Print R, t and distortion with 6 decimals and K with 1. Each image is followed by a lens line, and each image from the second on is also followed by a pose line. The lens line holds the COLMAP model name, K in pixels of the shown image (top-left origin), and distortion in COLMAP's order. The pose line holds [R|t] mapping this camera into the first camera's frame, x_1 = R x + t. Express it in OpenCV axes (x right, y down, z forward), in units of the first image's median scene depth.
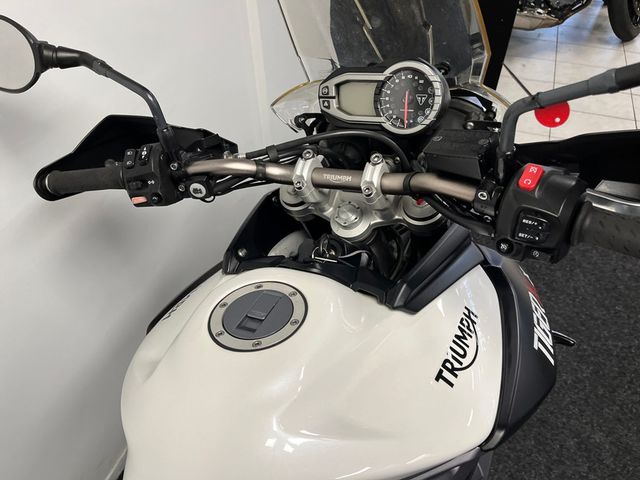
lens RADIAL K [[486.9, 0, 320.0], [0, 486.9, 240.0], [0, 0, 1]] dist [0.064102, -0.088876]
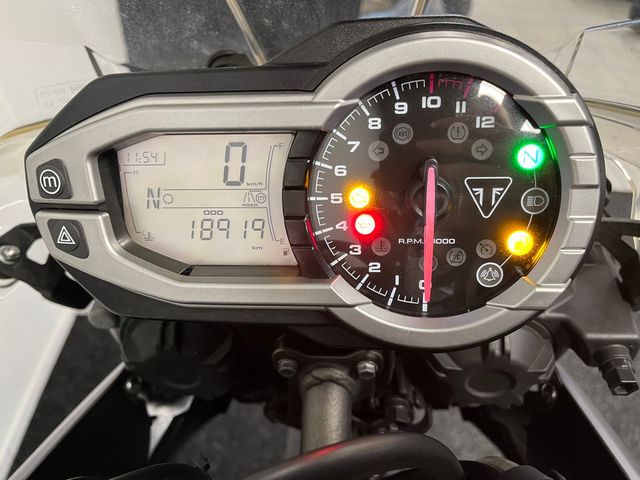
lens RADIAL K [[486.9, 0, 320.0], [0, 486.9, 240.0], [0, 0, 1]] dist [0.064102, -0.088876]
pose [[0.928268, -0.158778, 0.336315, 0.046941], [0.157990, 0.986988, 0.029899, -0.277940], [-0.336687, 0.025380, 0.941275, 0.783622]]
